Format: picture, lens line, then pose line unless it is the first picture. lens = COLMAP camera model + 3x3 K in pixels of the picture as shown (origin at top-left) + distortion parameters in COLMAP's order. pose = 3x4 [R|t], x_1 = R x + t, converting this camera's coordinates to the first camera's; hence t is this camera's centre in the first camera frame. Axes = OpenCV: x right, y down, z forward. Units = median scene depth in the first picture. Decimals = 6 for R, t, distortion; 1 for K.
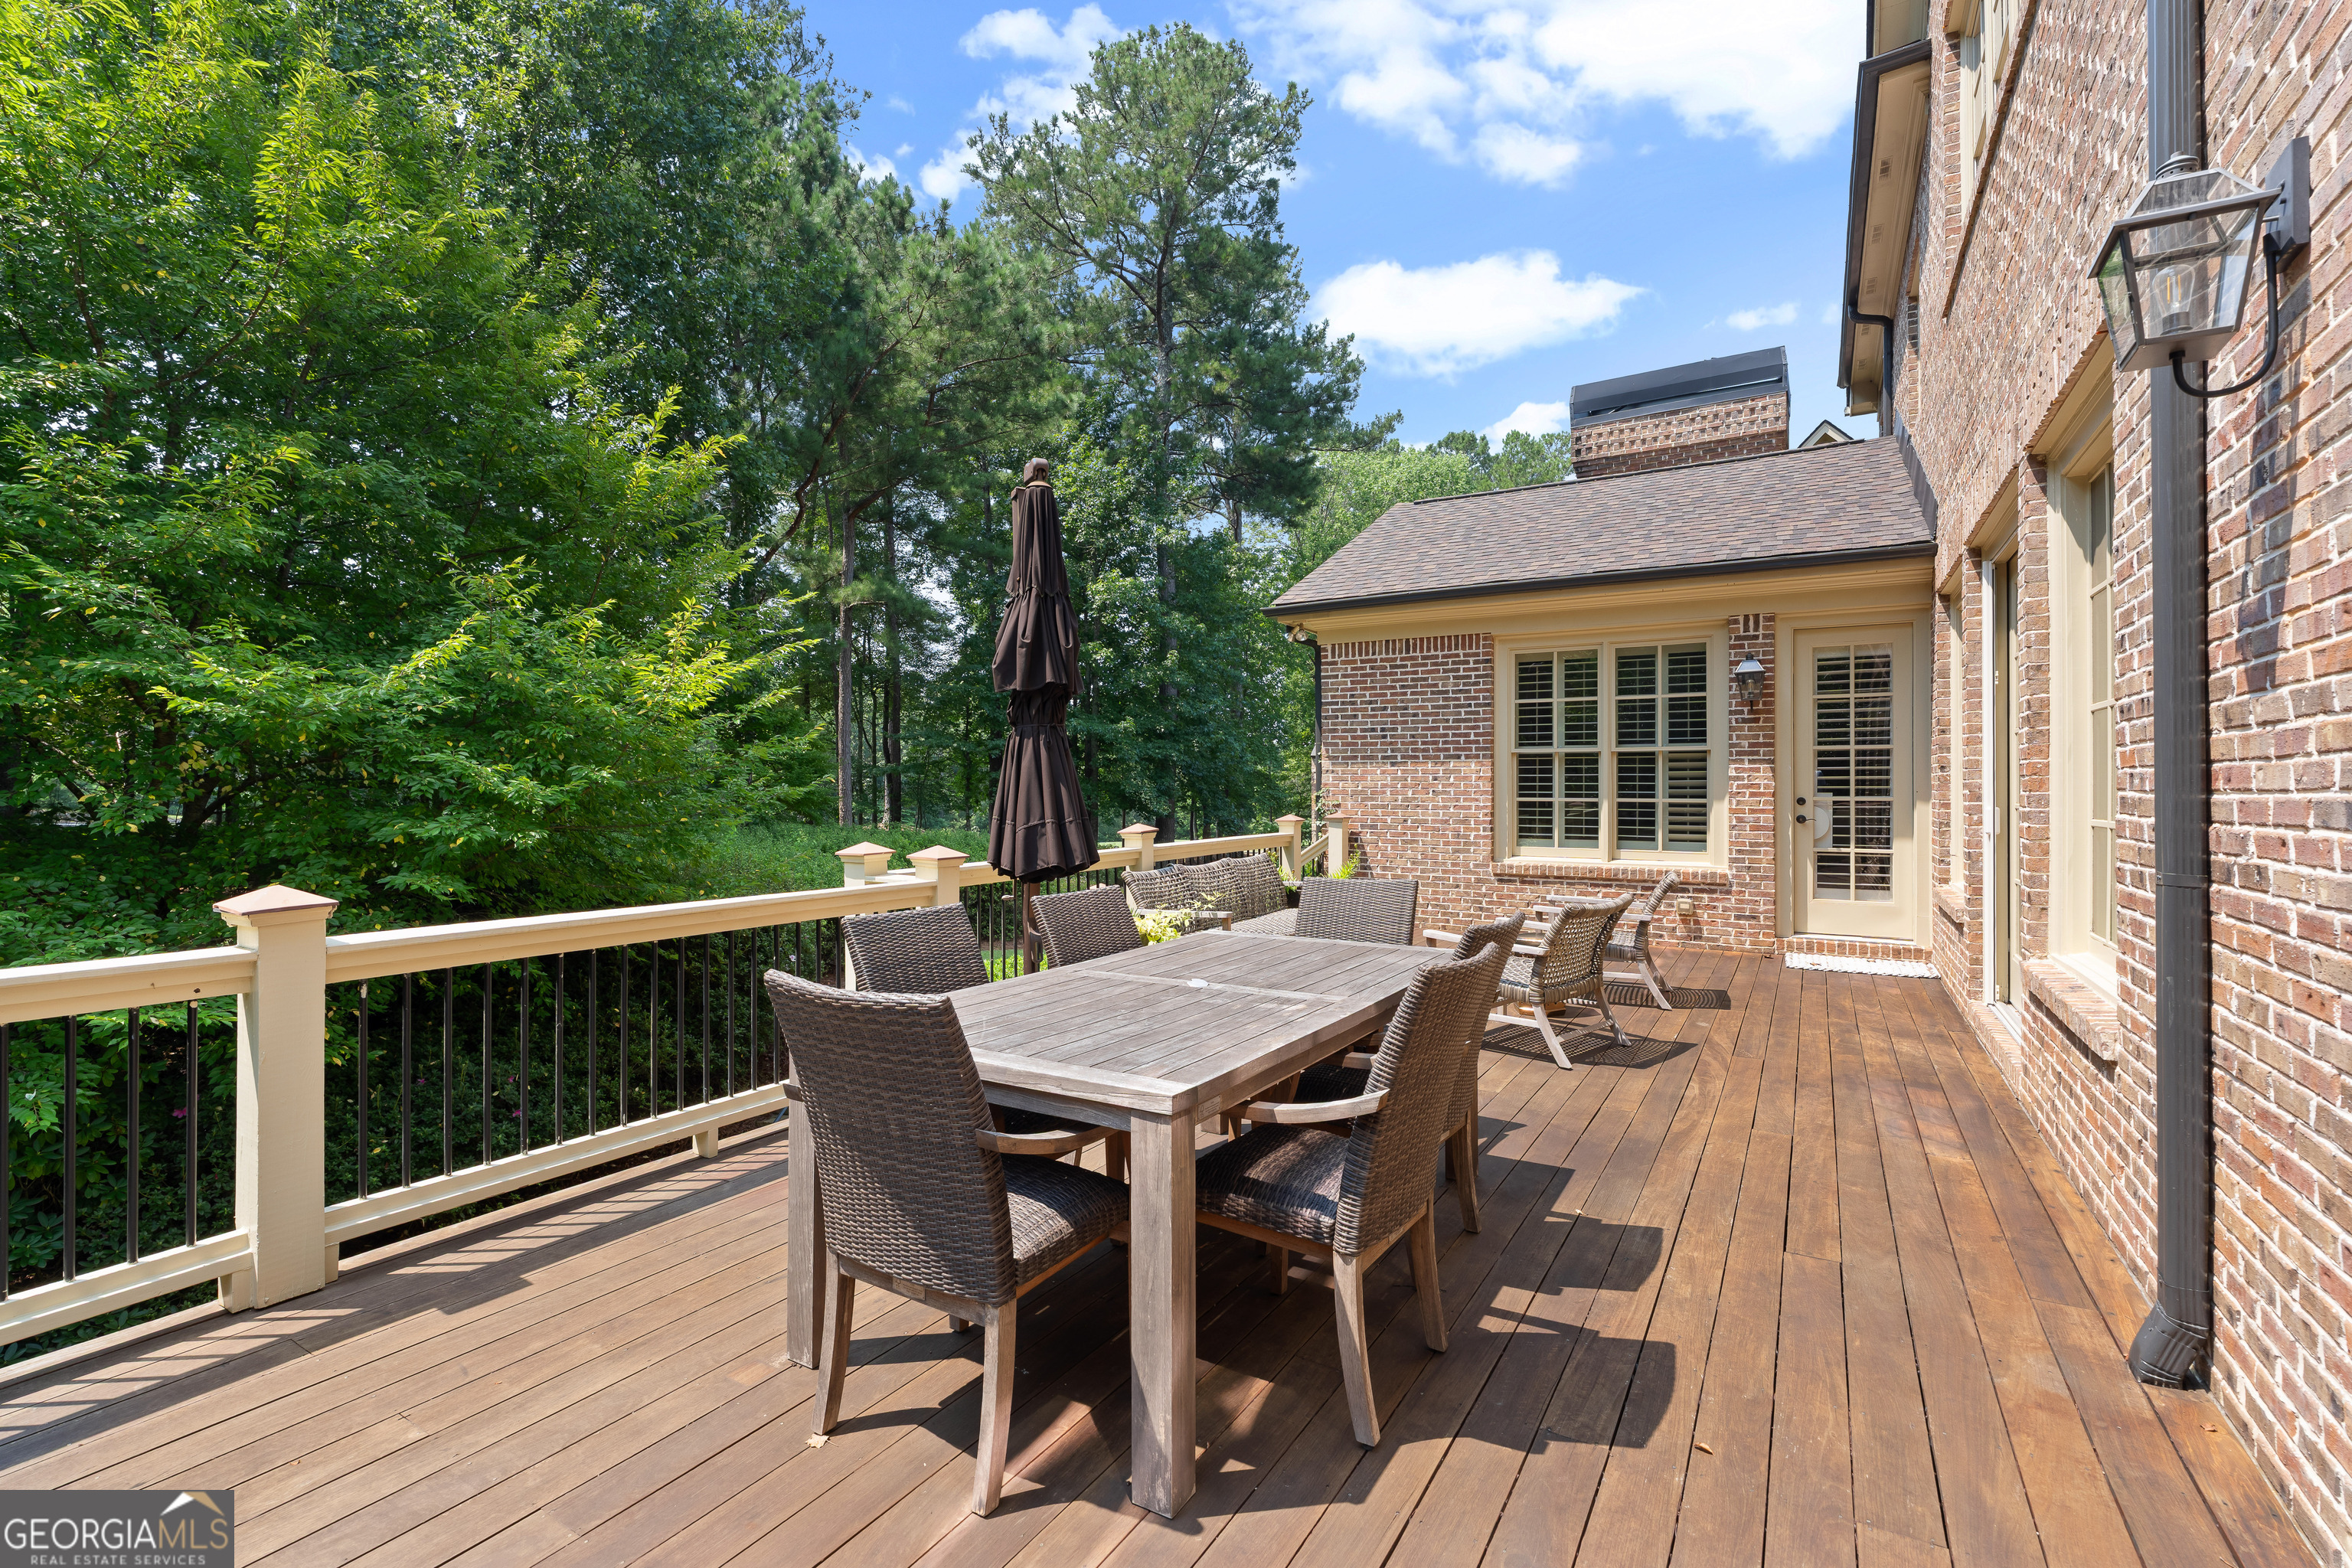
lens RADIAL K [[1048.7, 0, 1178.5], [0, 1048.7, 774.5], [0, 0, 1]] dist [-0.000684, -0.000037]
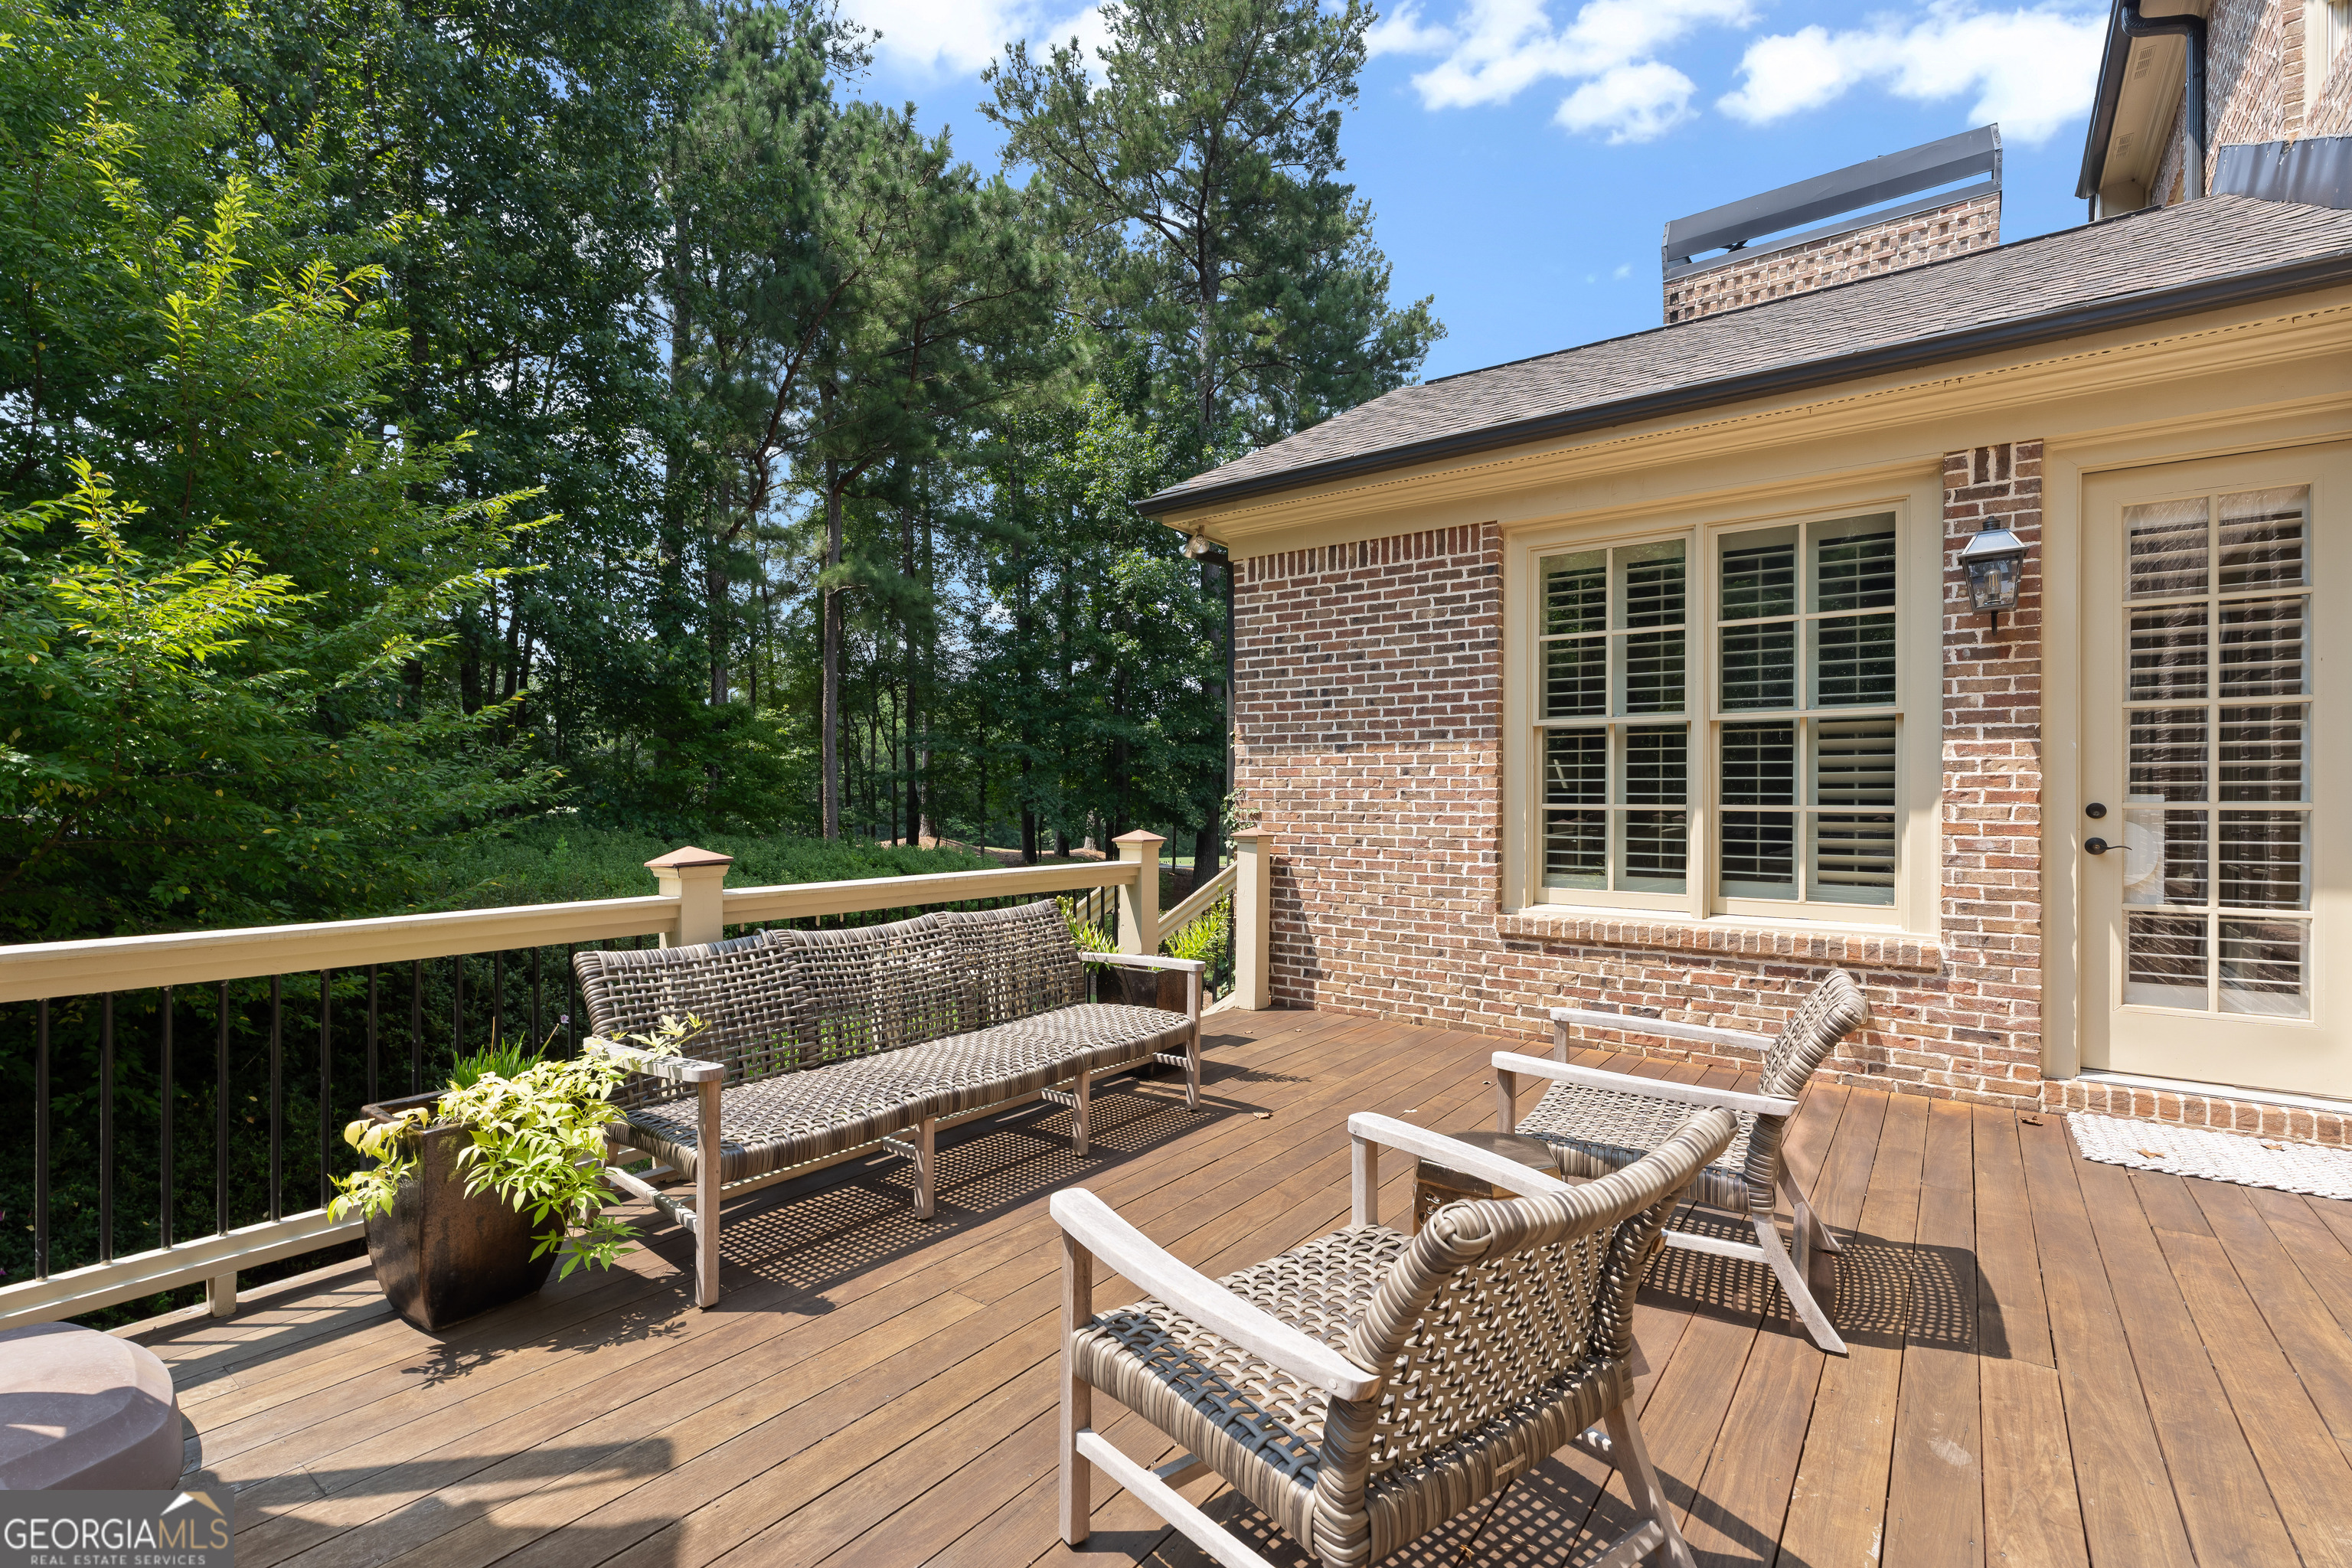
lens RADIAL K [[1058.6, 0, 1173.6], [0, 1058.6, 788.4], [0, 0, 1]] dist [-0.001742, 0.000139]
pose [[0.995420, 0.003324, -0.095540, 0.178225], [-0.003242, 0.999994, 0.001008, 0.013957], [0.095543, -0.000693, 0.995425, 0.402564]]
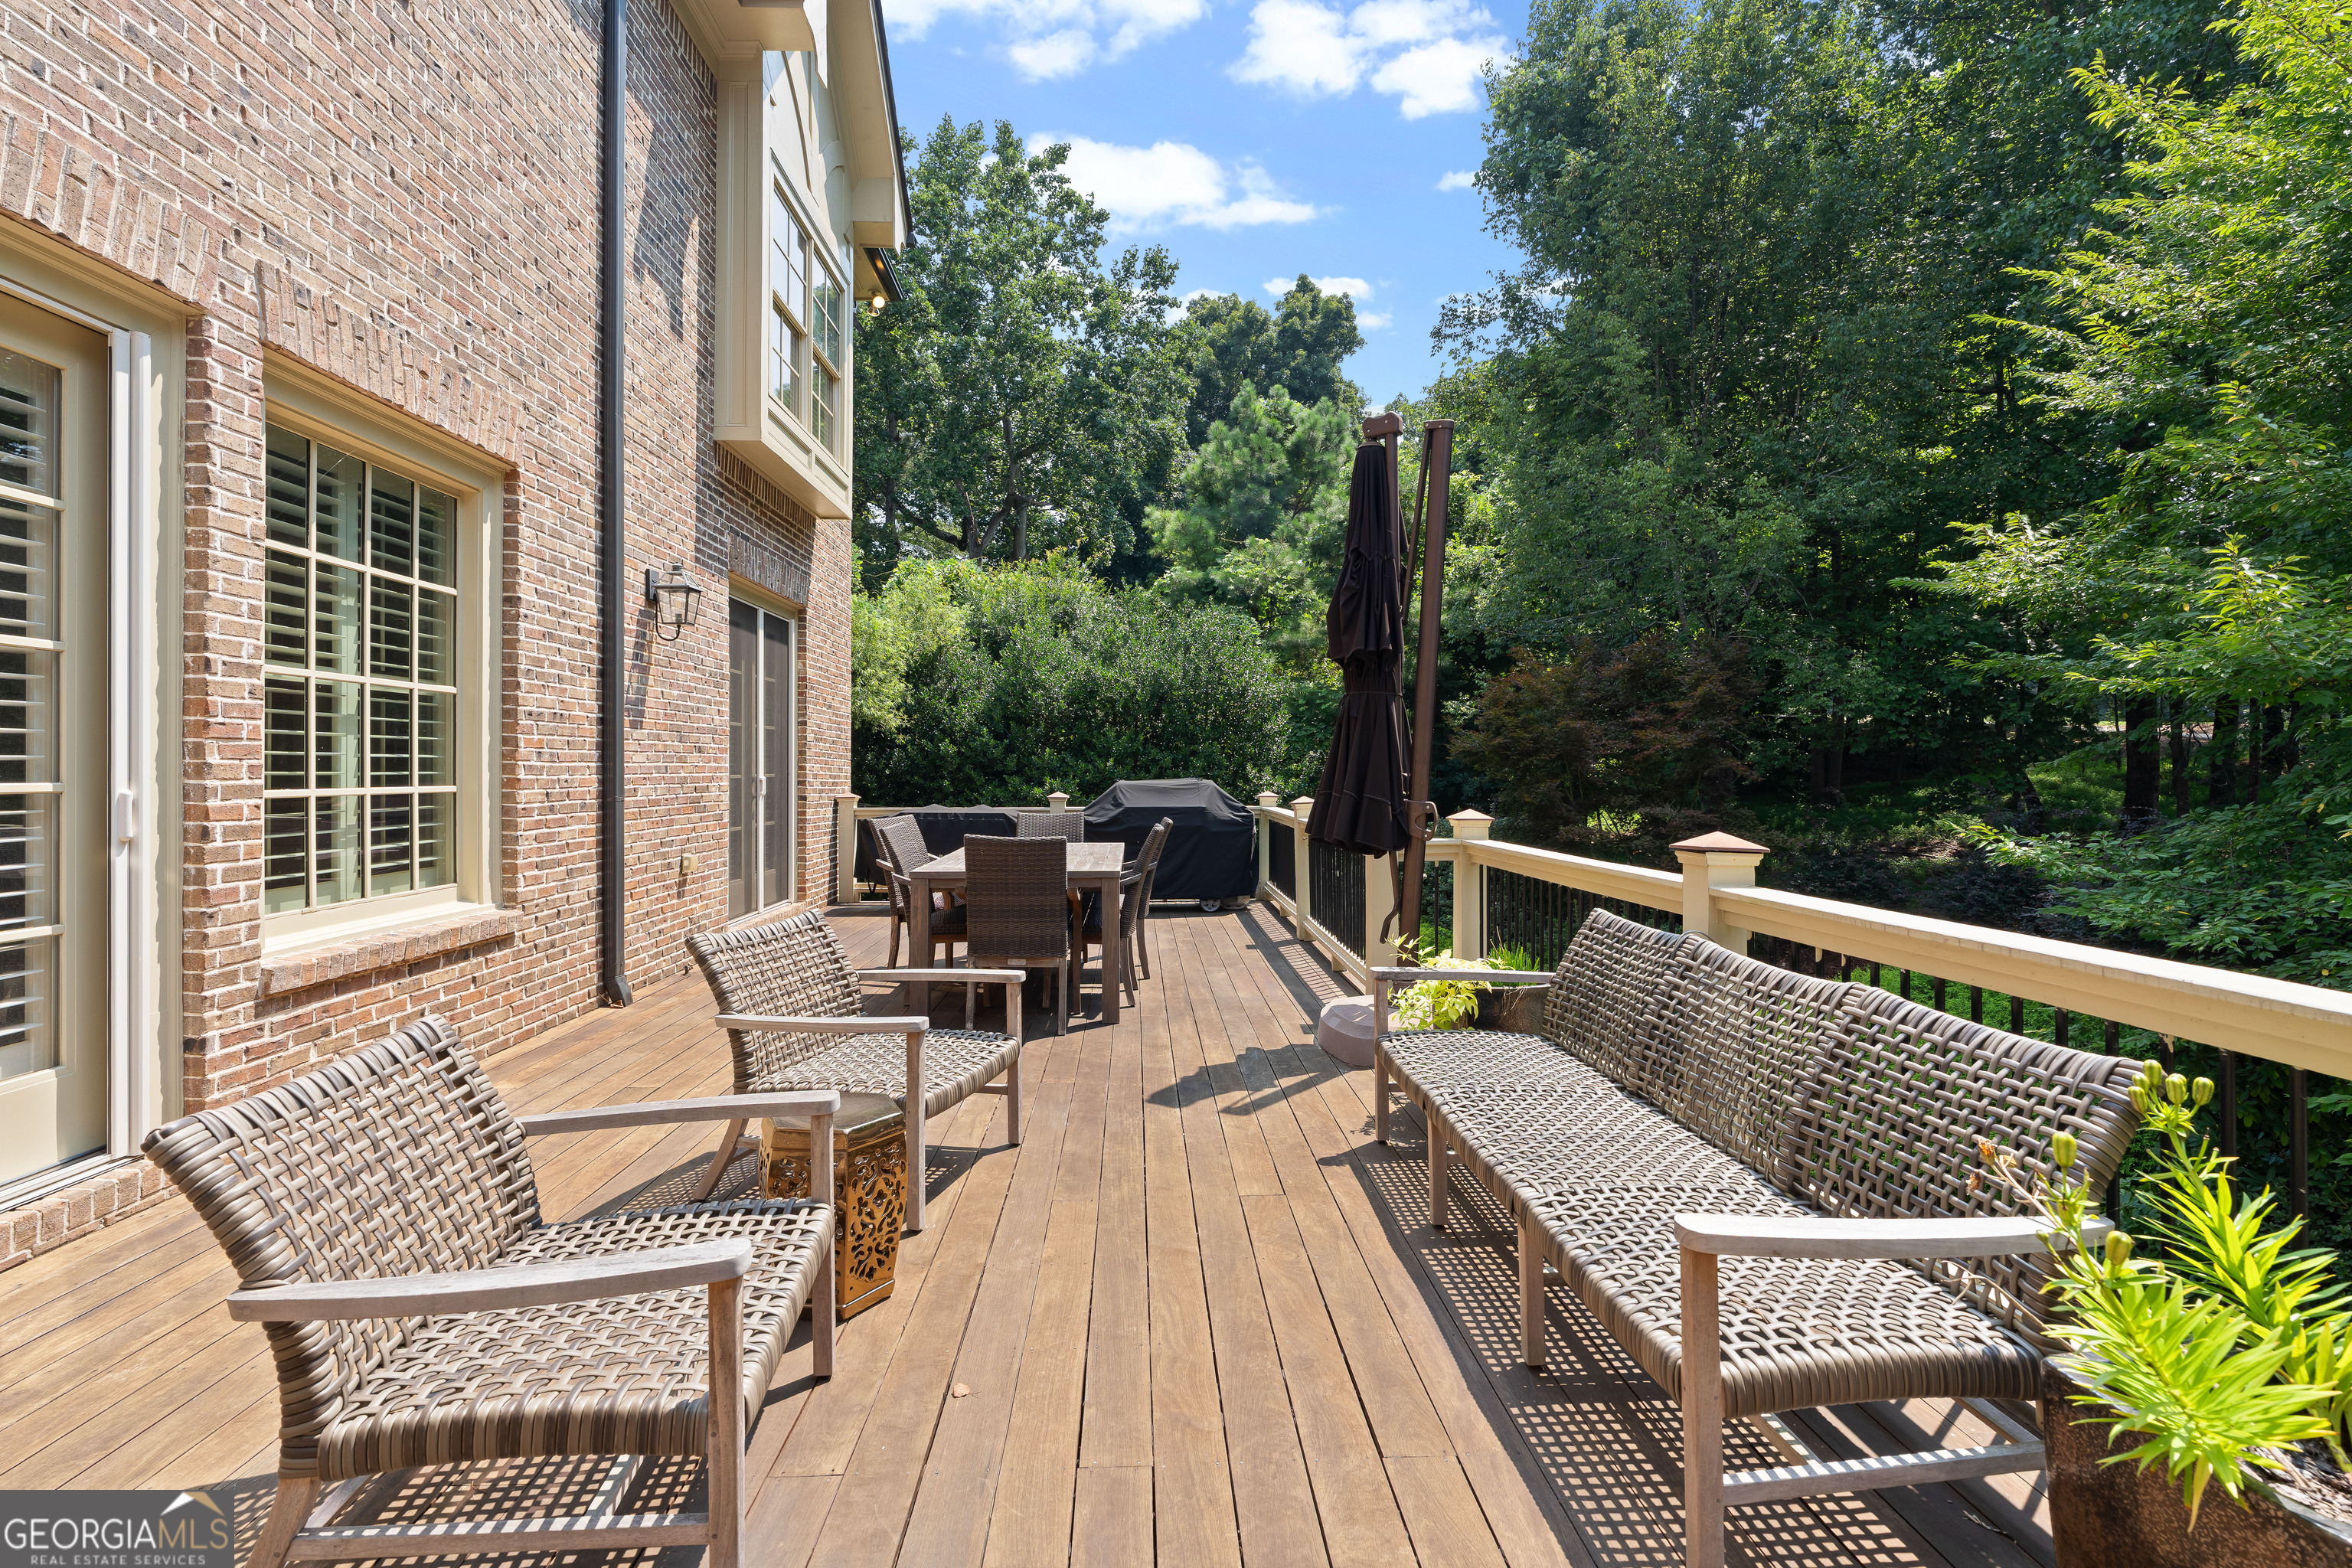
lens RADIAL K [[1058.6, 0, 1173.6], [0, 1058.6, 788.4], [0, 0, 1]] dist [-0.001742, 0.000139]
pose [[-0.835944, 0.004400, -0.548797, 0.305431], [0.003633, 0.999990, 0.002483, 0.019727], [0.548803, 0.000082, -0.835952, 0.947020]]
